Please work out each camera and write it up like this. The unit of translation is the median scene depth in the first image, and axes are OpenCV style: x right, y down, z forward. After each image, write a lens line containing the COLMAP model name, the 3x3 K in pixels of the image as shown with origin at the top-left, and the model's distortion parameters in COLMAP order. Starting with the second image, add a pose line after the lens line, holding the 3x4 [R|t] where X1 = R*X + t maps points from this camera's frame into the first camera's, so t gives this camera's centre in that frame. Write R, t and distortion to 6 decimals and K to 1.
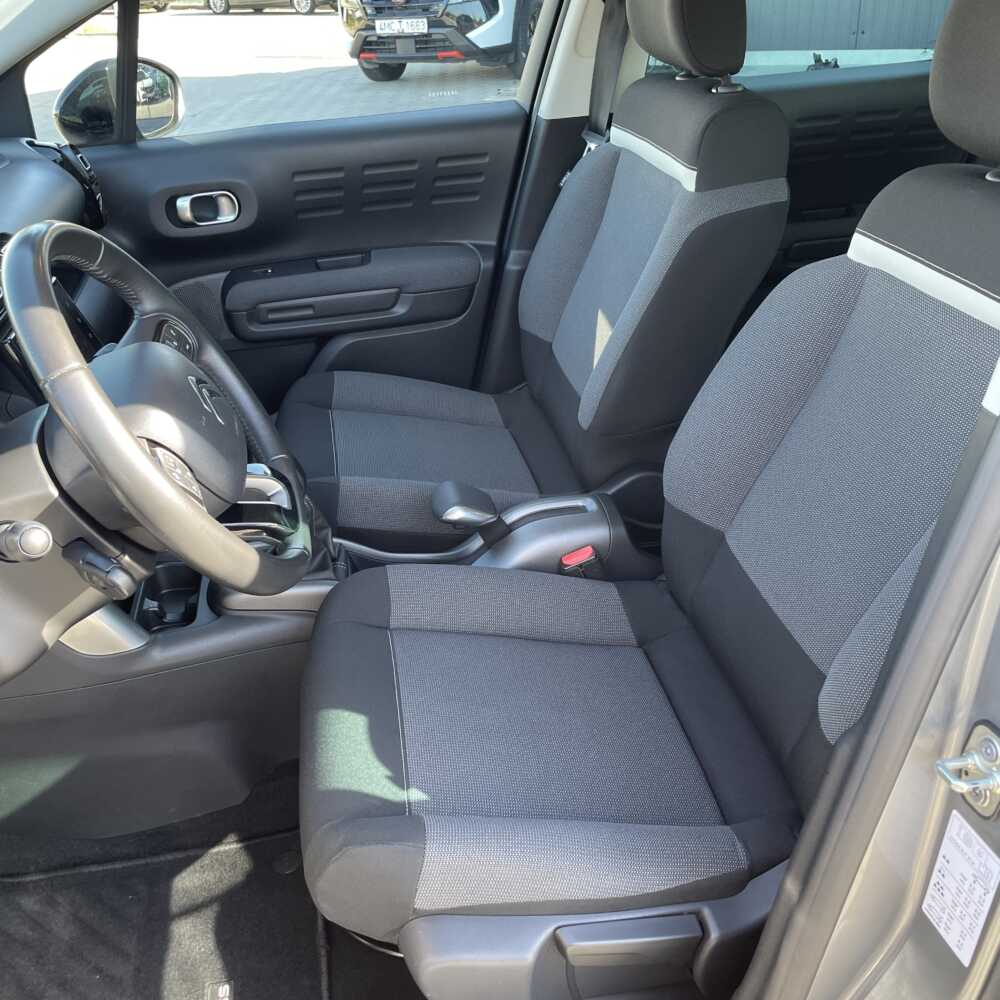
lens RADIAL K [[989.8, 0, 500.0], [0, 989.8, 500.0], [0, 0, 1]] dist [0.100480, -0.122623]
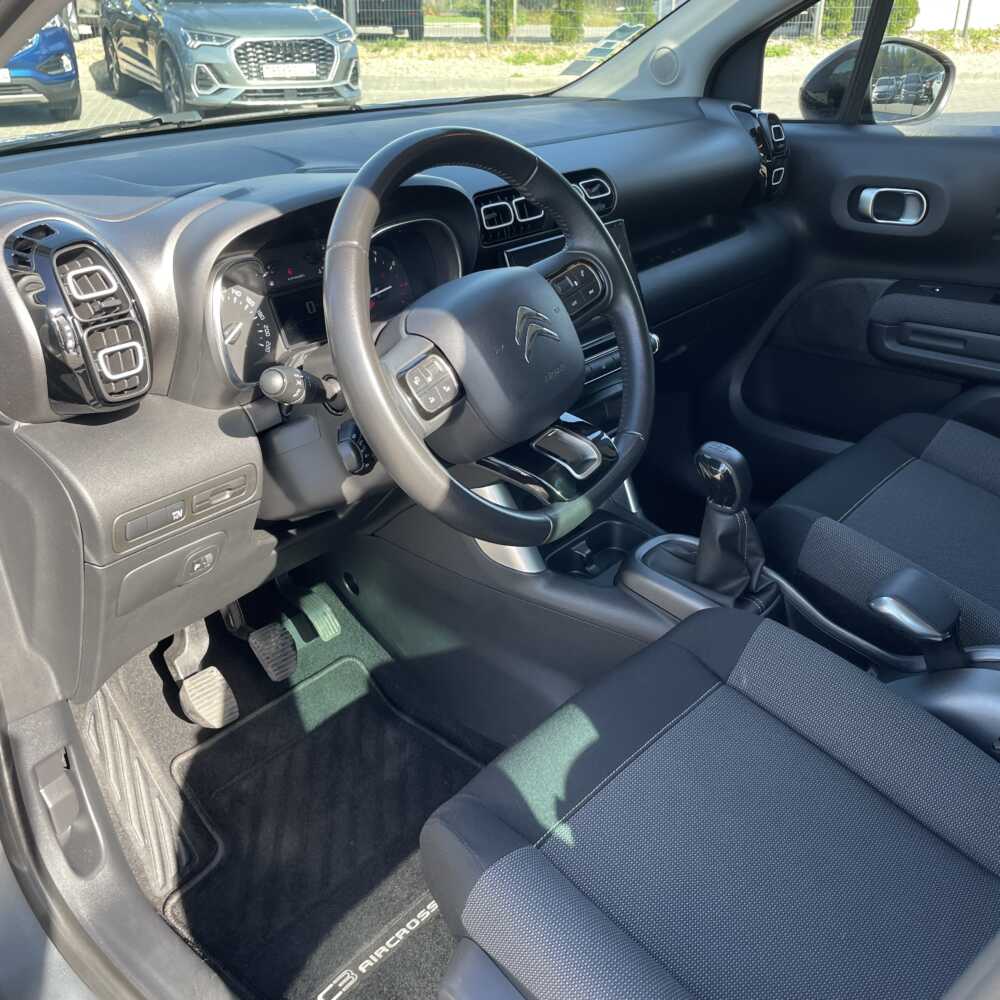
lens RADIAL K [[1004.1, 0, 500.0], [0, 1004.1, 500.0], [0, 0, 1]] dist [0.085811, -0.108598]
pose [[0.634634, 0.387805, -0.668466, 0.254443], [-0.400828, 0.904715, 0.144321, -0.053258], [0.660739, 0.176348, 0.729606, 0.183350]]
